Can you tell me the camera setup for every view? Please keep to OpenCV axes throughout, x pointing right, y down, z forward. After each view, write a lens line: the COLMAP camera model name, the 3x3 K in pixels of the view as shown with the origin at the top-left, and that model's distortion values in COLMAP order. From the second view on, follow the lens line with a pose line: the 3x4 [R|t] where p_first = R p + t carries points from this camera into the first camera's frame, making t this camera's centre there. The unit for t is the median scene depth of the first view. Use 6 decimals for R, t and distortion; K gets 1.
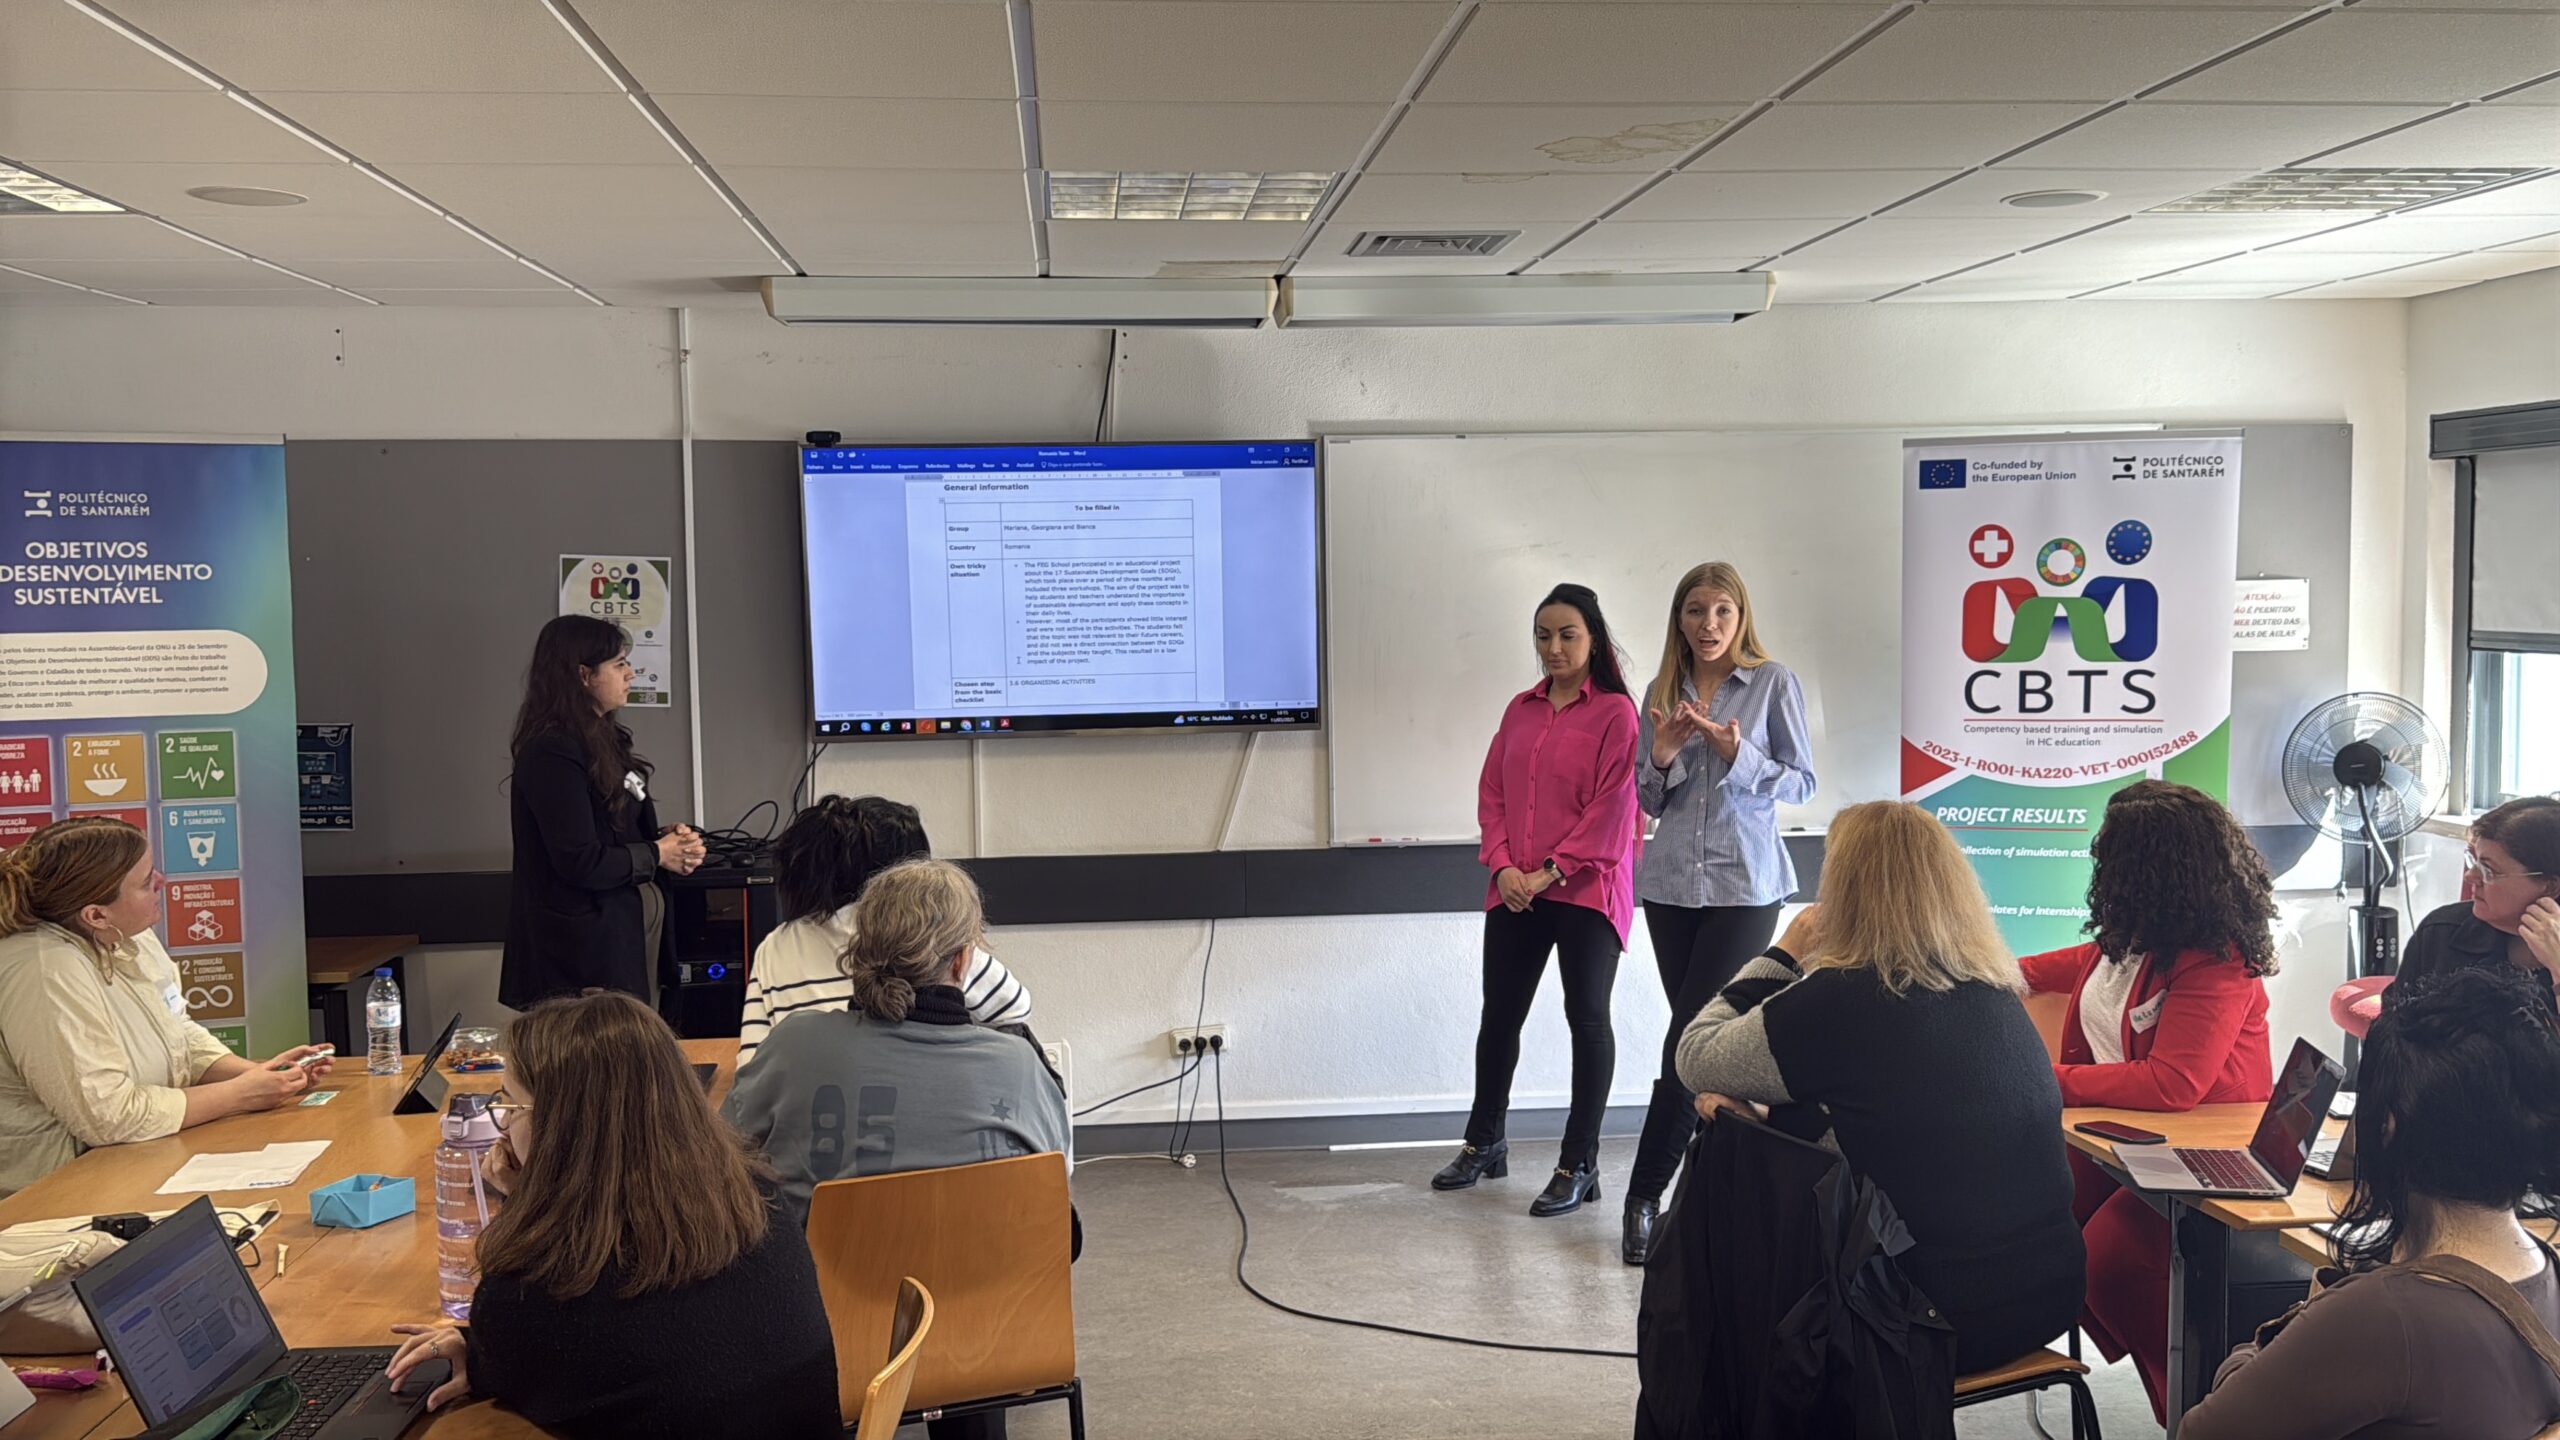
lens RADIAL K [[2157.1, 0, 1289.6], [0, 2157.1, 744.4], [0, 0, 1]] dist [0.113449, -0.206754]
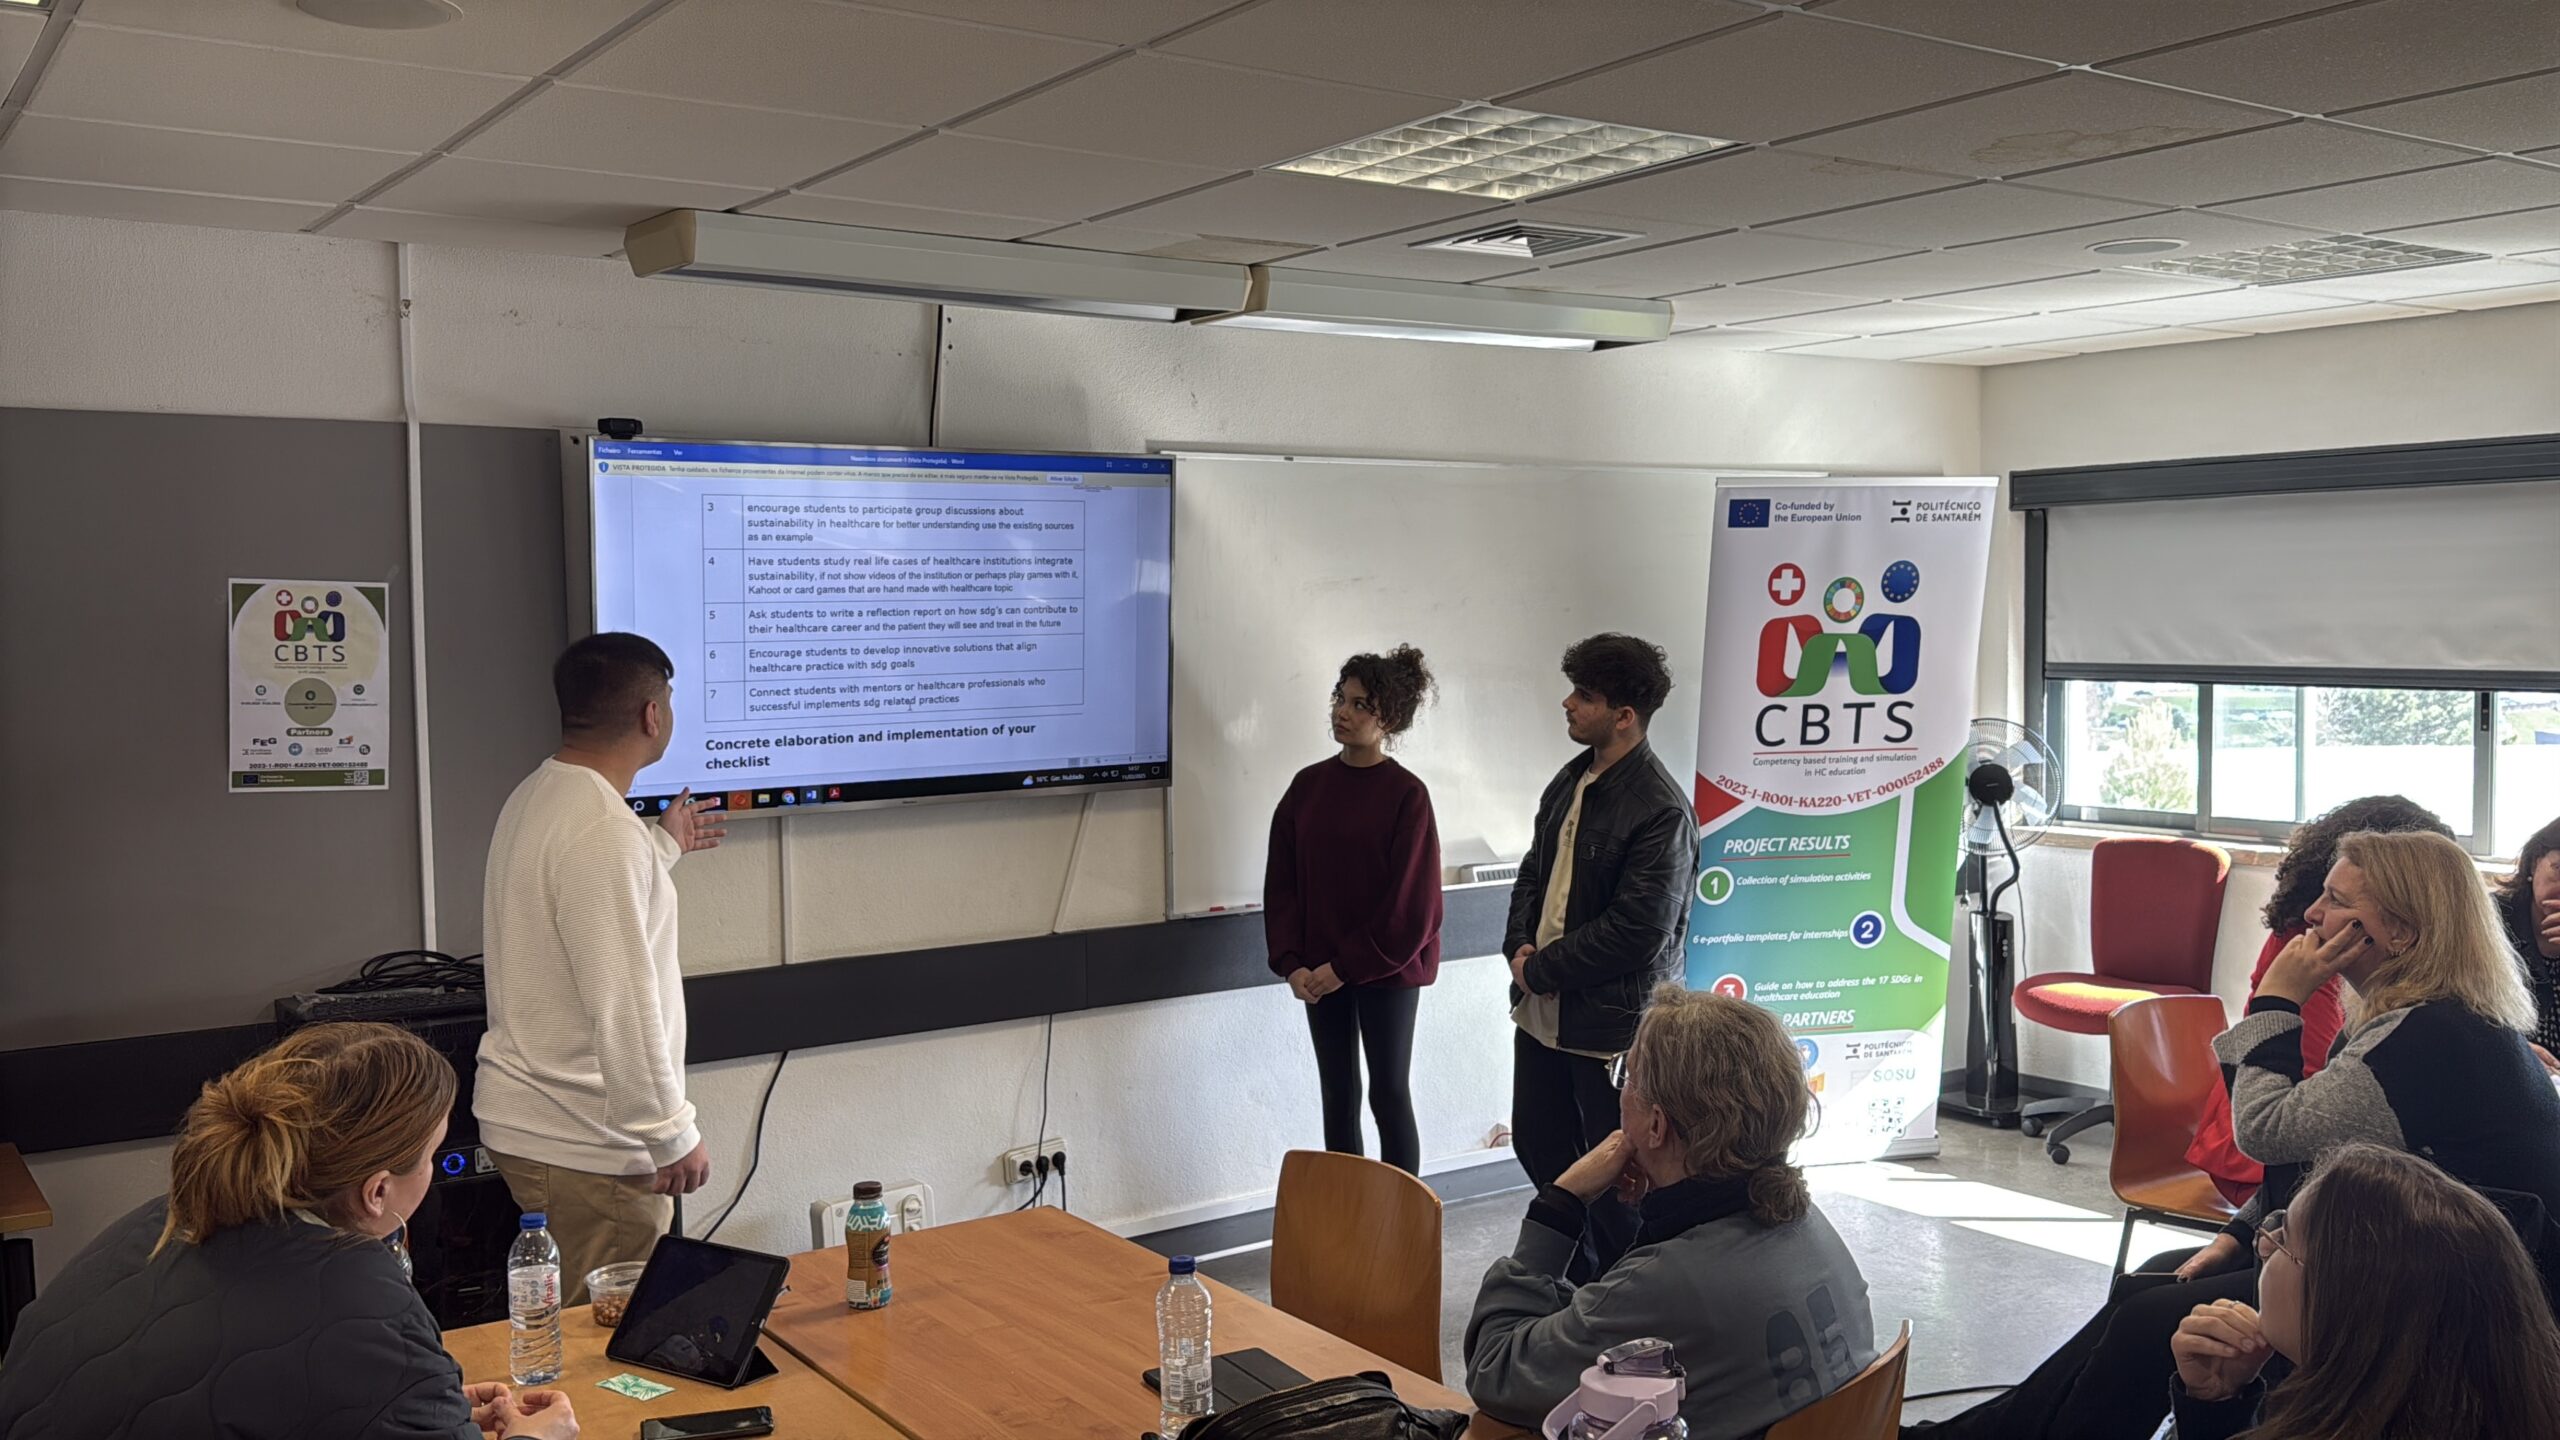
lens RADIAL K [[2157.1, 0, 1274.7], [0, 2157.1, 739.9], [0, 0, 1]] dist [0.113449, -0.206754]
pose [[0.873385, -0.026701, 0.486297, -0.386387], [0.036741, 0.999263, -0.011120, -0.014785], [-0.485642, 0.027579, 0.873723, 0.222348]]
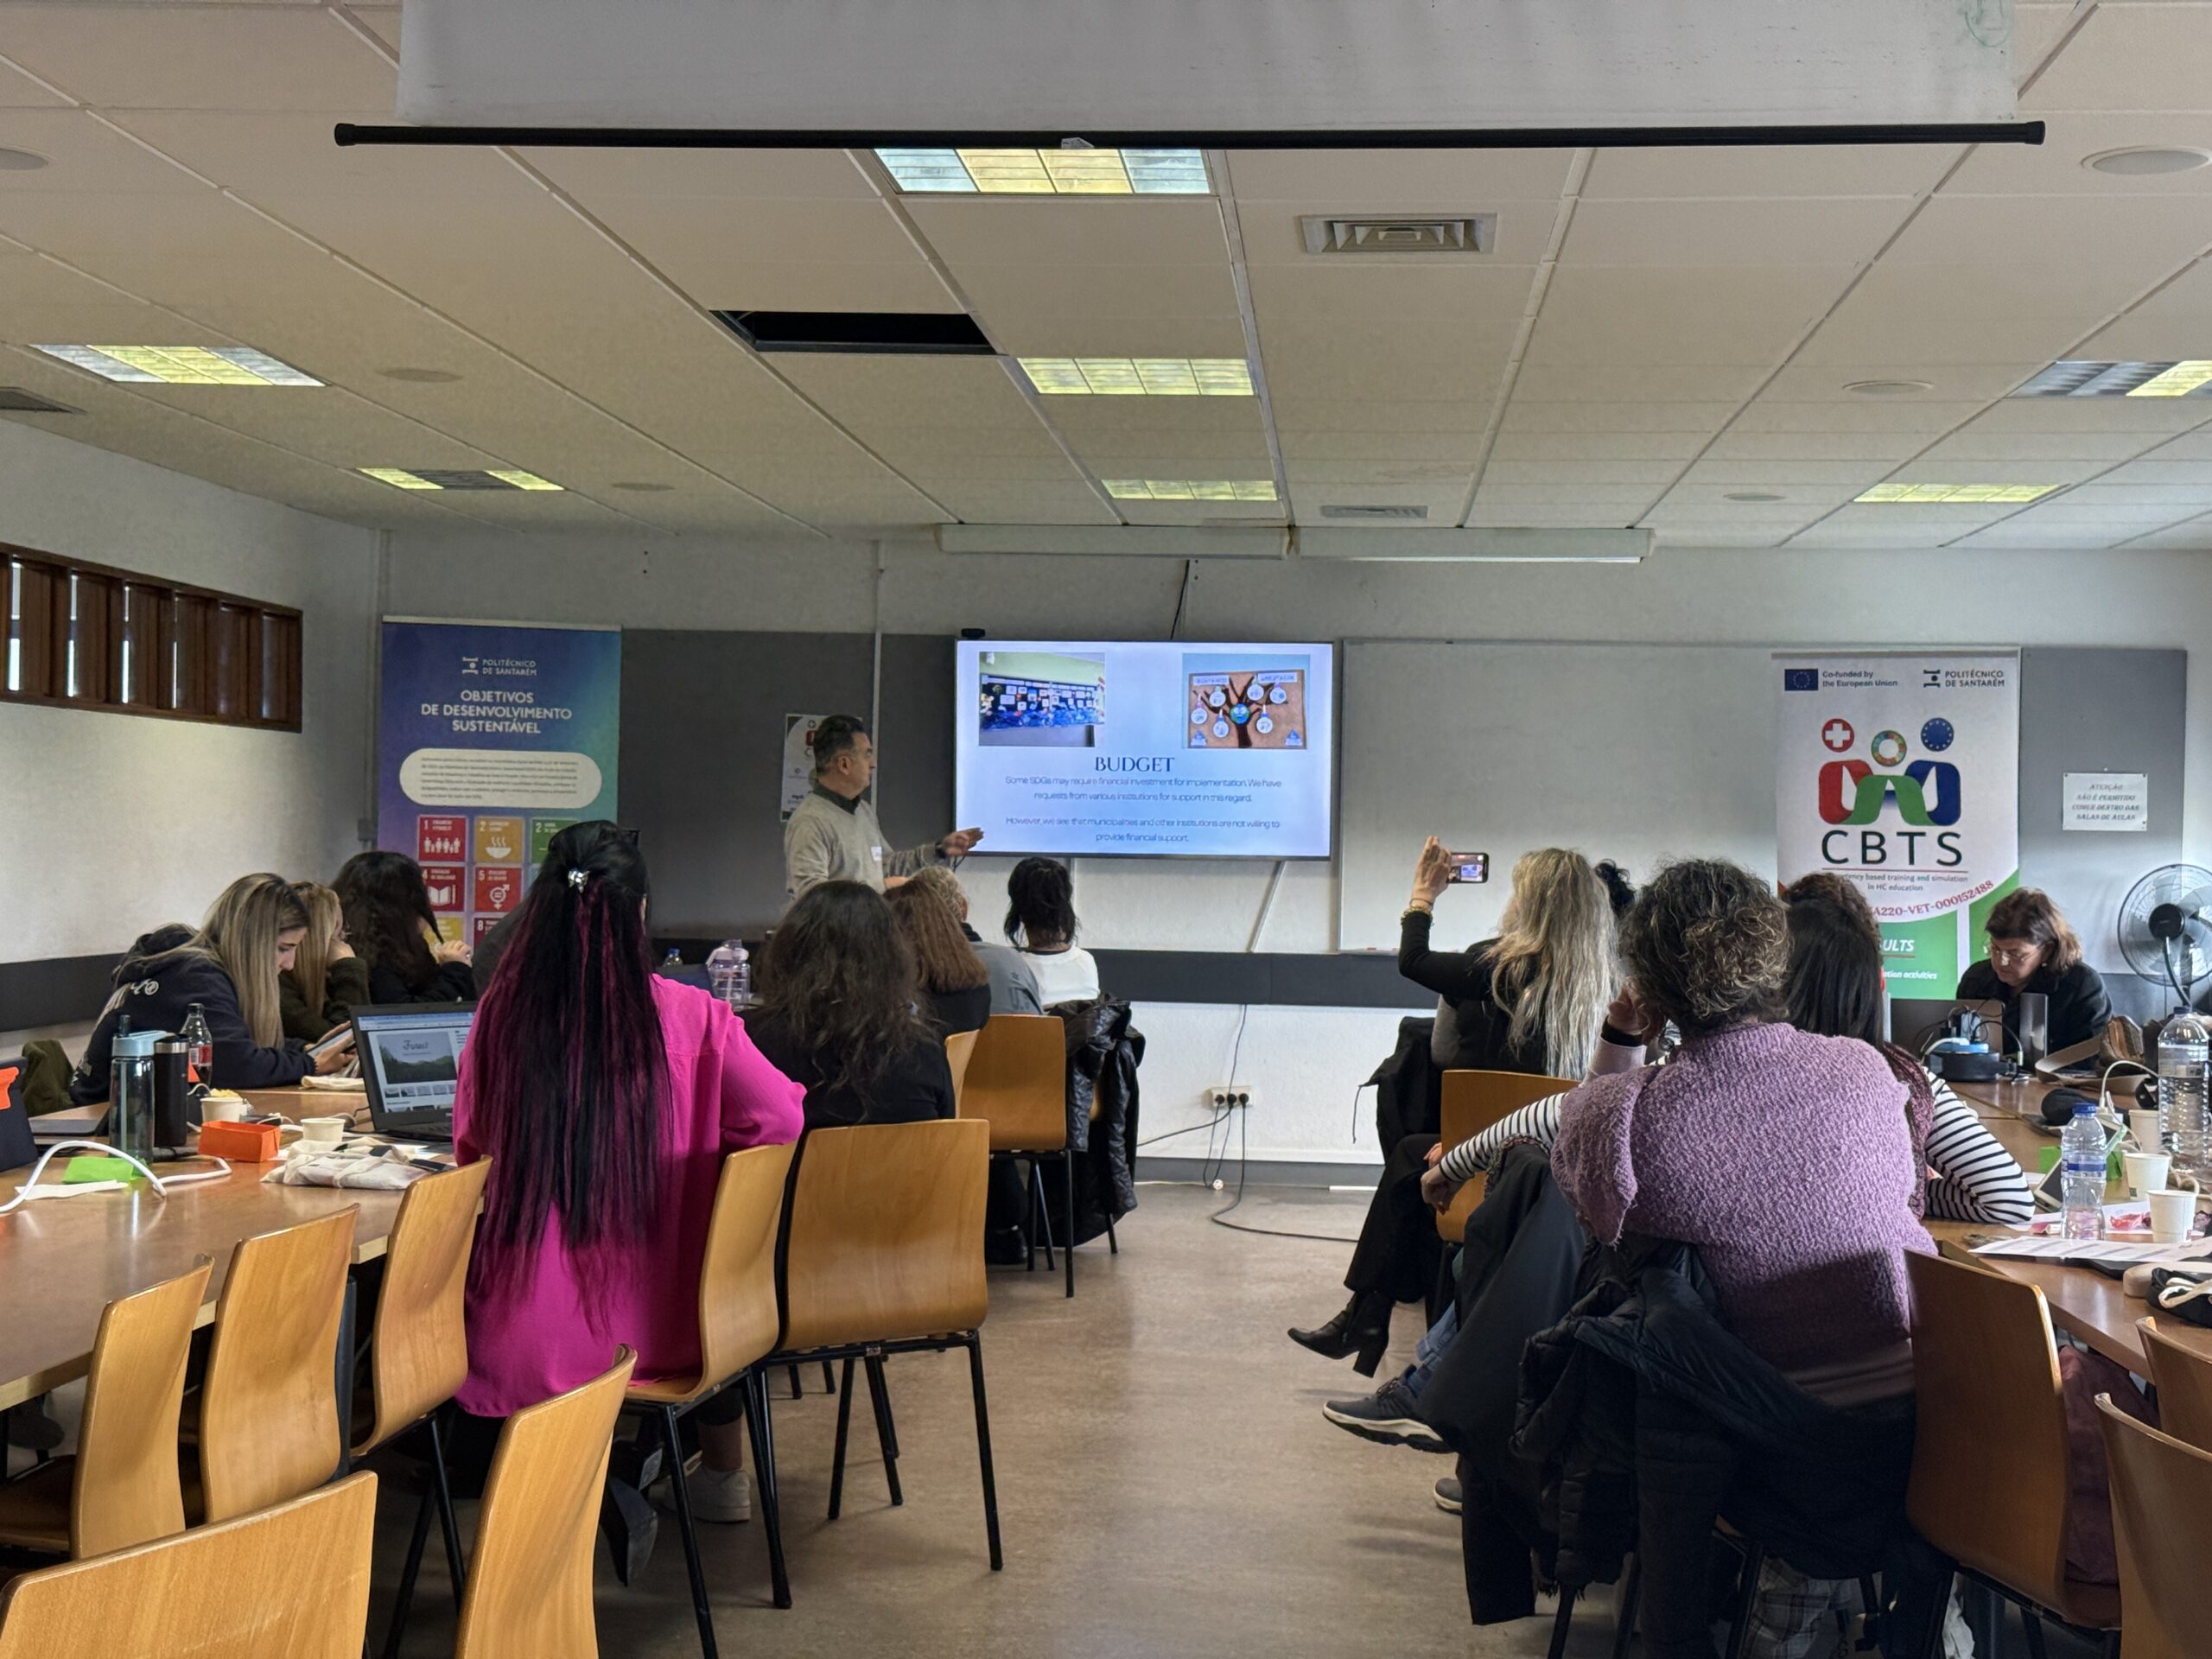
lens RADIAL K [[3059.8, 0, 1120.5], [0, 3059.8, 878.4], [0, 0, 1]] dist [0.092503, 0.000000]
pose [[0.985622, 0.034730, -0.165357, 0.202820], [-0.045635, 0.996994, -0.062611, 0.129996], [0.162685, 0.069257, 0.984244, -0.879657]]
